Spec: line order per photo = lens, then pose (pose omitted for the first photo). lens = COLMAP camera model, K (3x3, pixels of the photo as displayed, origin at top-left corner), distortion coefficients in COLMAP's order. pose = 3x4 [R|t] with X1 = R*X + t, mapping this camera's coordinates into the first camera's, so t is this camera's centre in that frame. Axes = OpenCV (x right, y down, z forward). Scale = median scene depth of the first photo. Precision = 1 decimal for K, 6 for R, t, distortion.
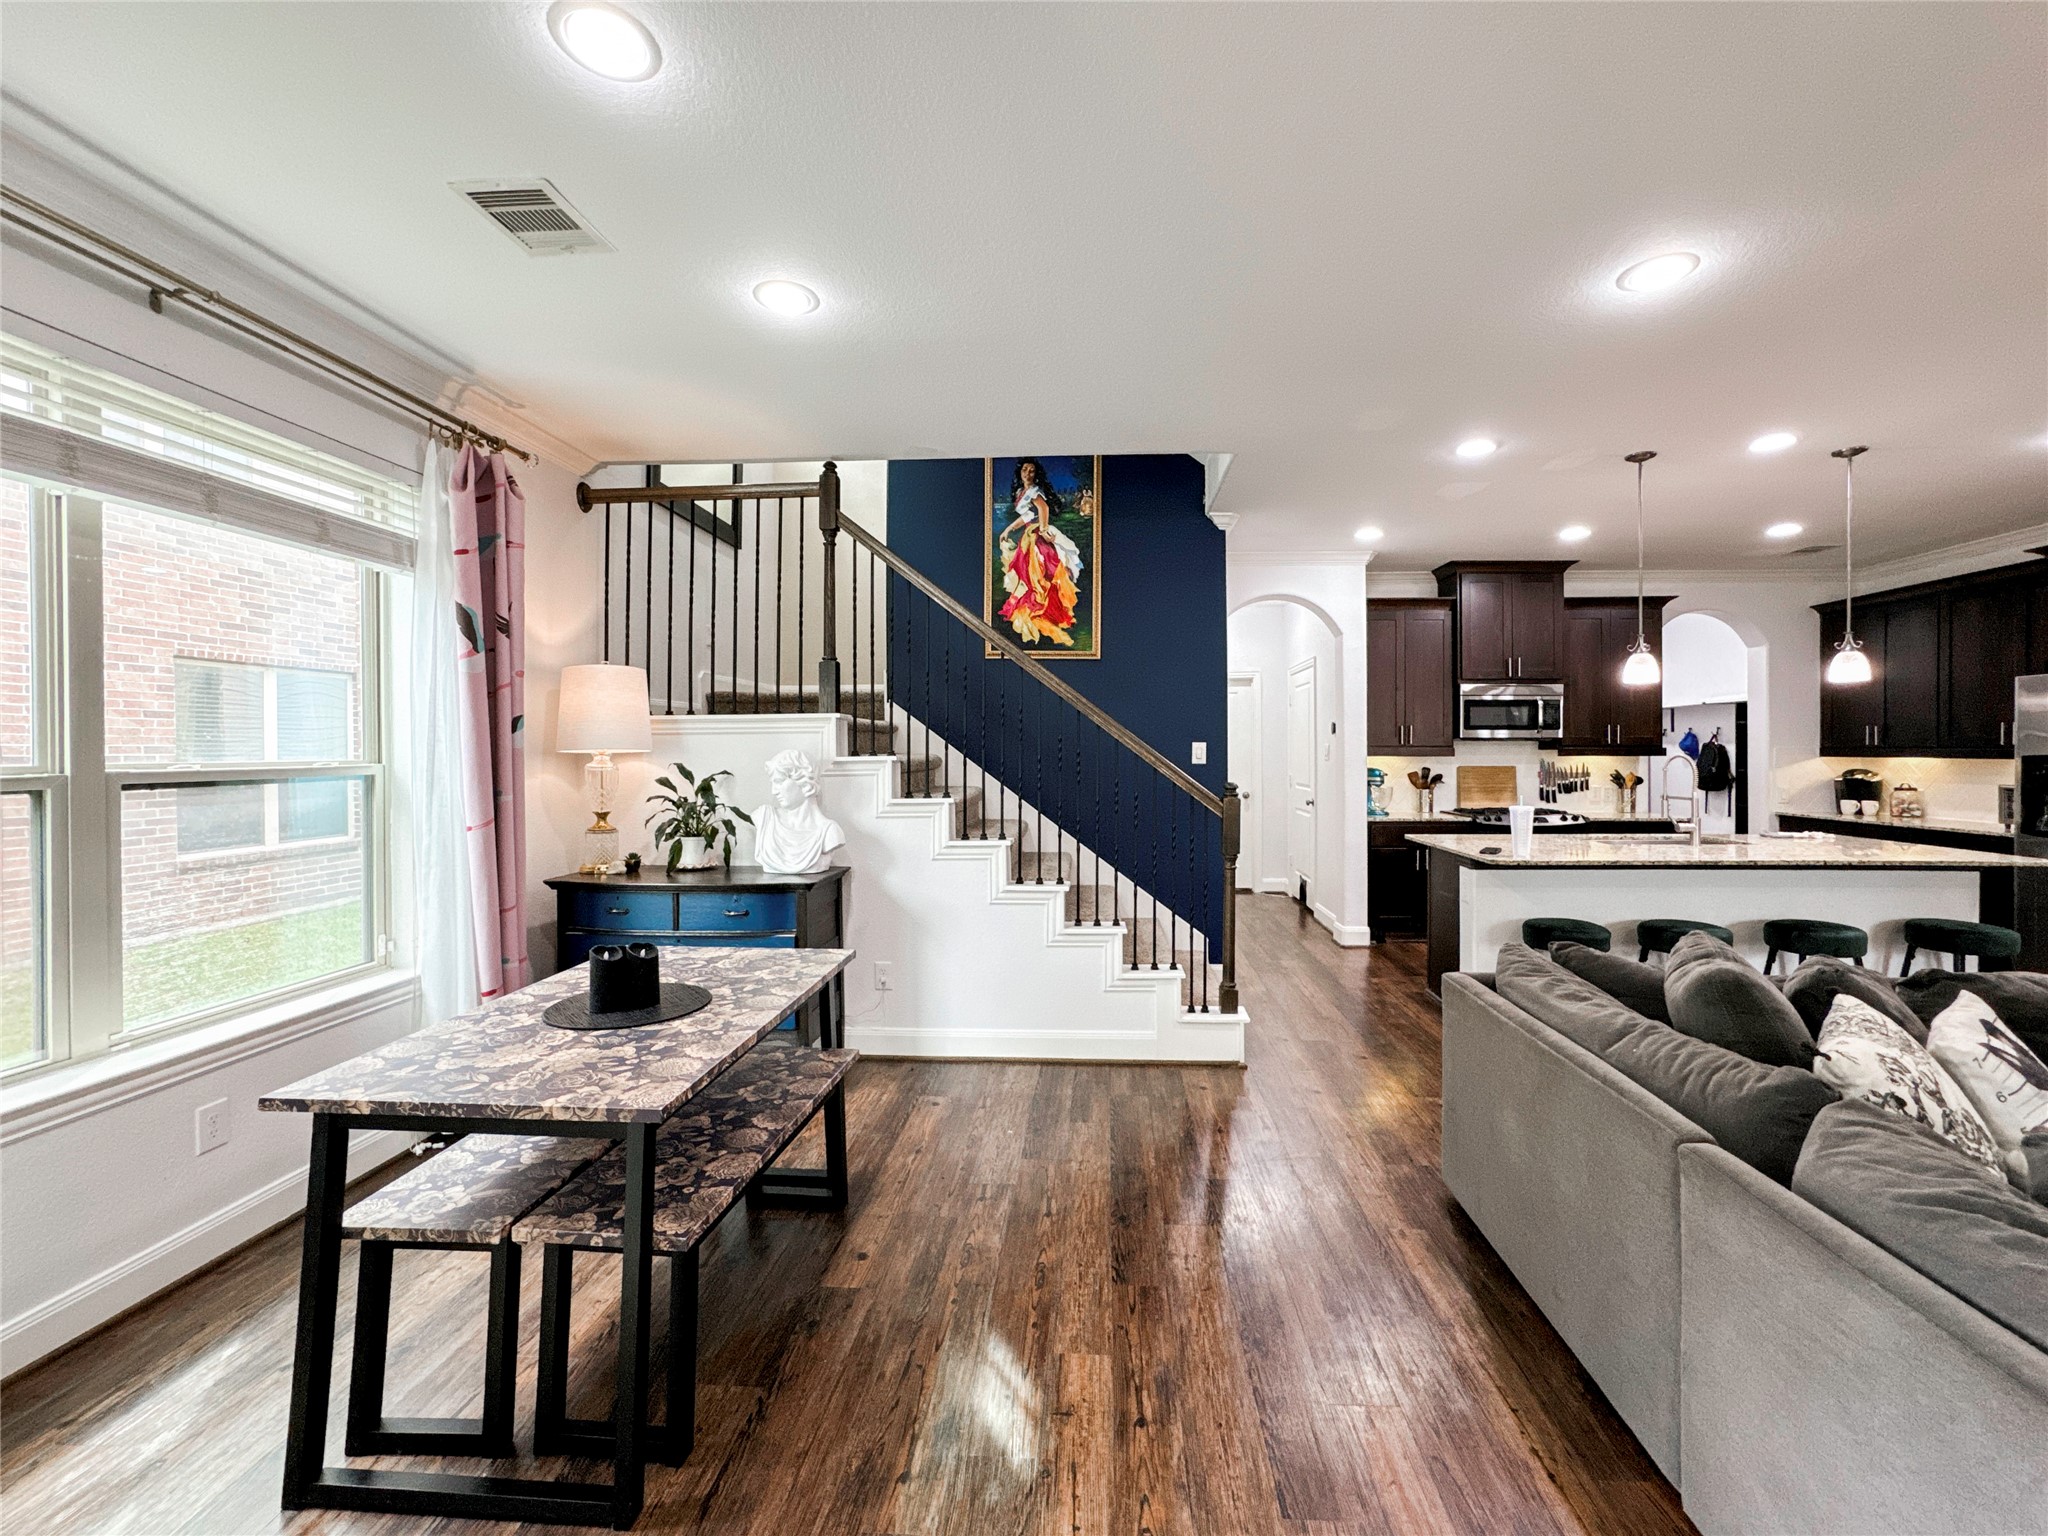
lens RADIAL K [[835.0, 0, 1065.6], [0, 835.0, 756.4], [0, 0, 1]] dist [-0.030535, 0.011960]
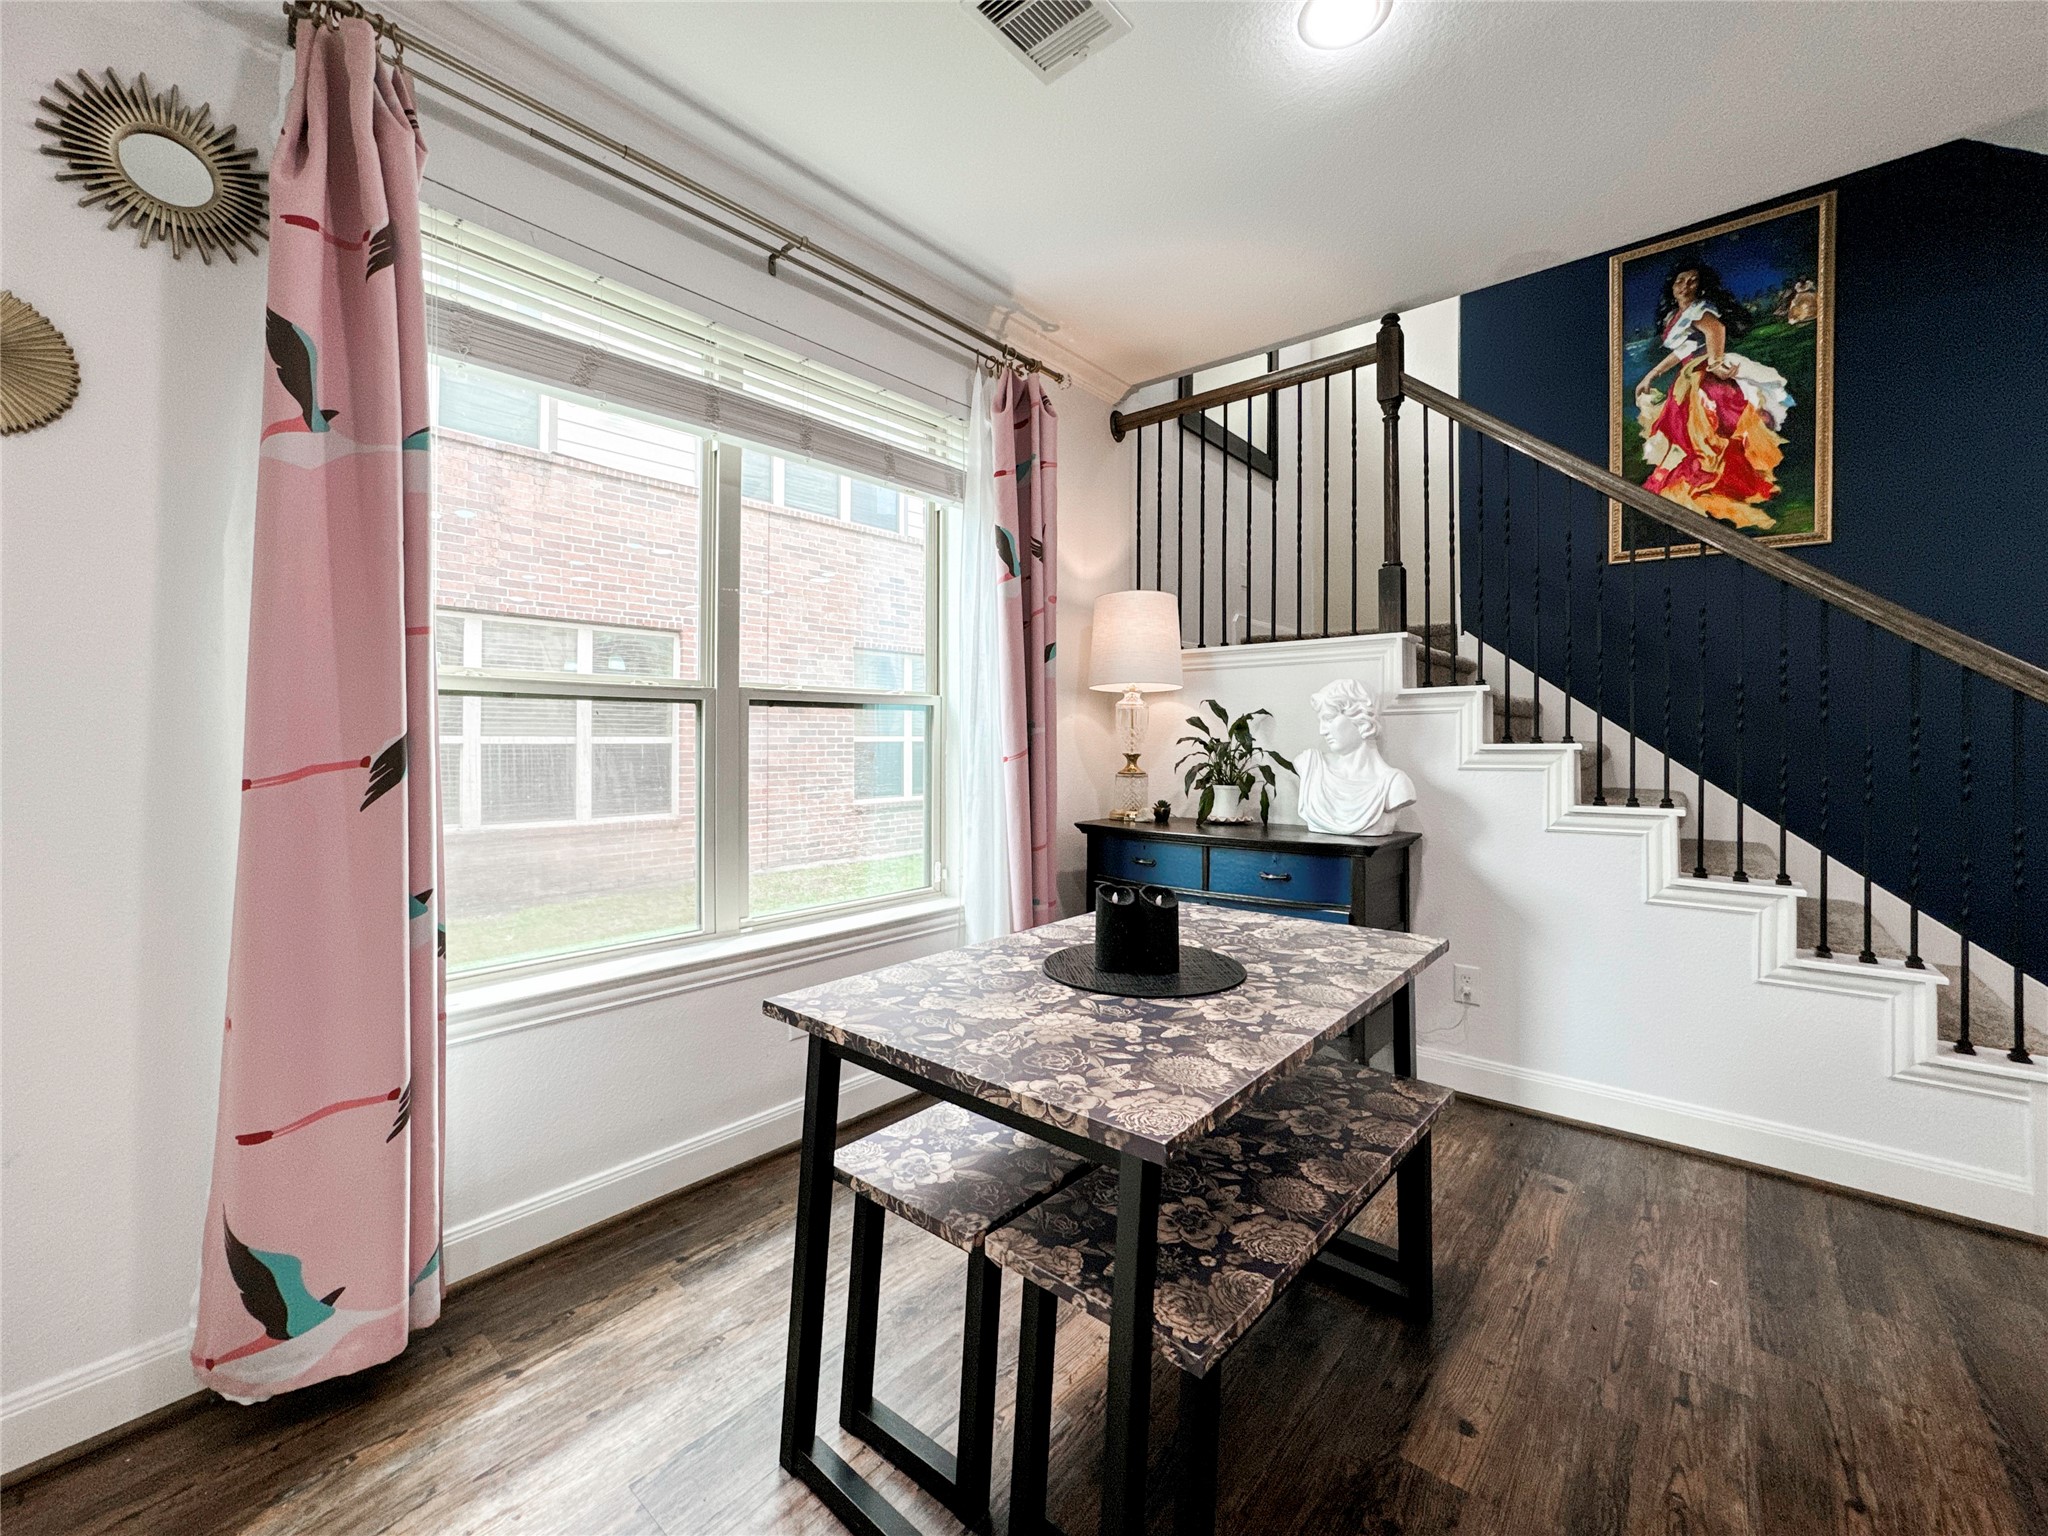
lens RADIAL K [[850.3, 0, 1037.2], [0, 850.3, 729.3], [0, 0, 1]] dist [-0.006456, 0.003298]
pose [[0.798841, -0.005959, -0.601513, -0.065923], [-0.005192, 0.999845, -0.016800, 0.047502], [0.601520, 0.016543, 0.798687, 0.156115]]
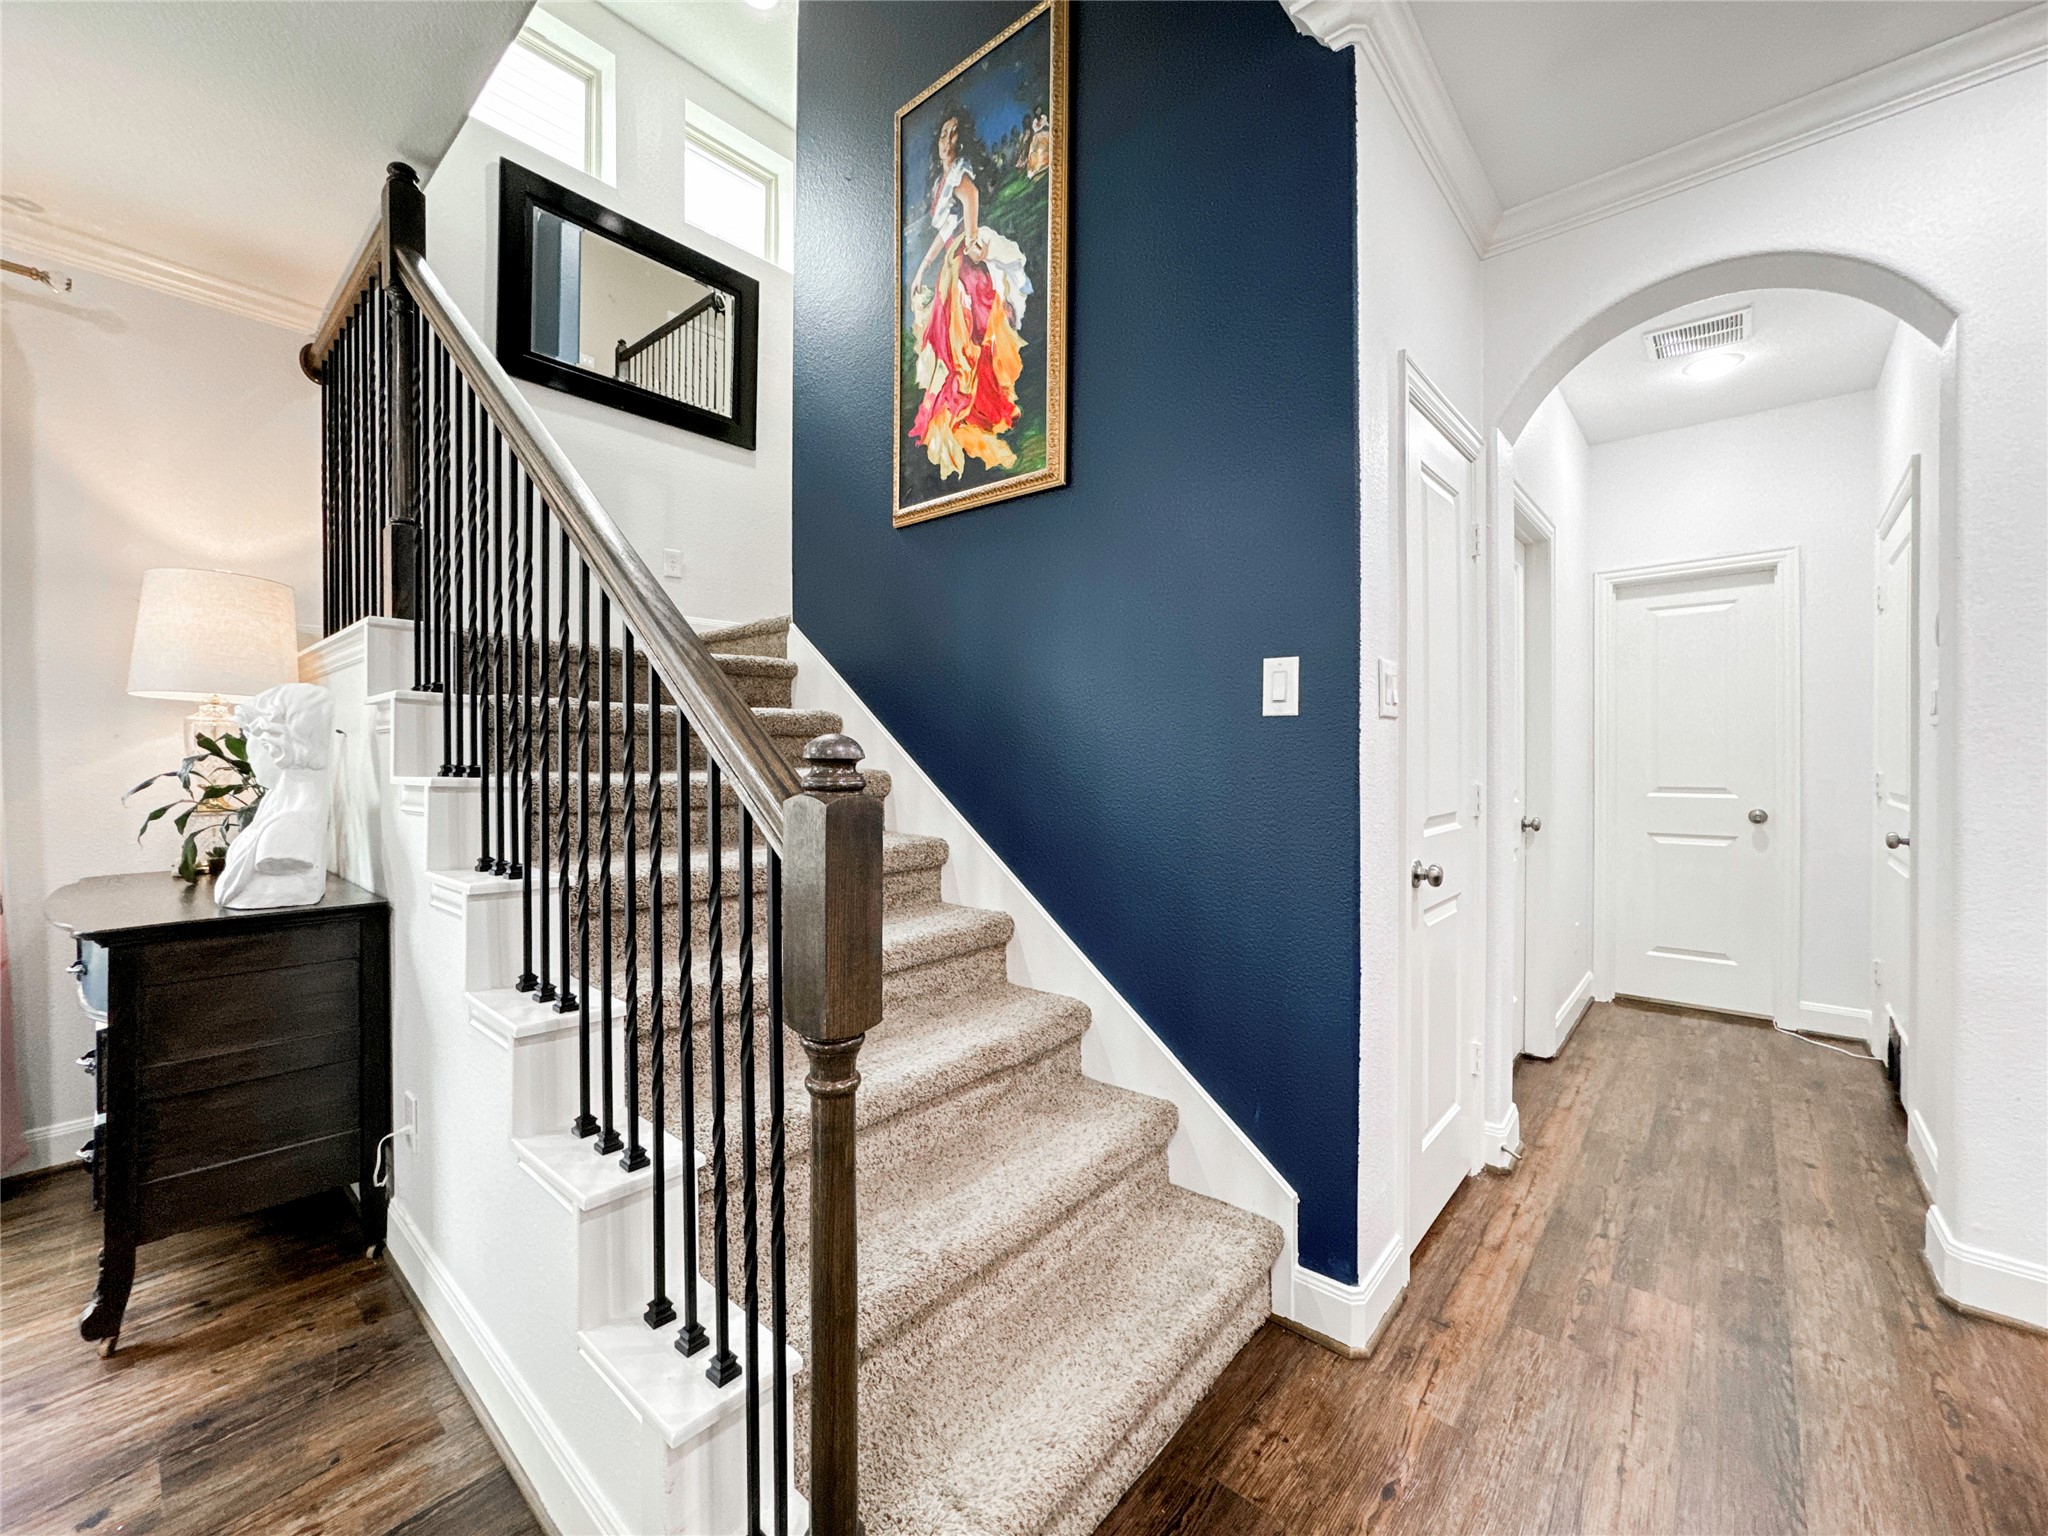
lens RADIAL K [[835.0, 0, 1023.0], [0, 835.0, 758.6], [0, 0, 1]] dist [-0.030535, 0.011960]
pose [[0.780494, 0.007903, -0.625114, 0.366434], [-0.008623, 0.999961, 0.001876, 0.033774], [0.625104, 0.003926, 0.780531, 0.787384]]
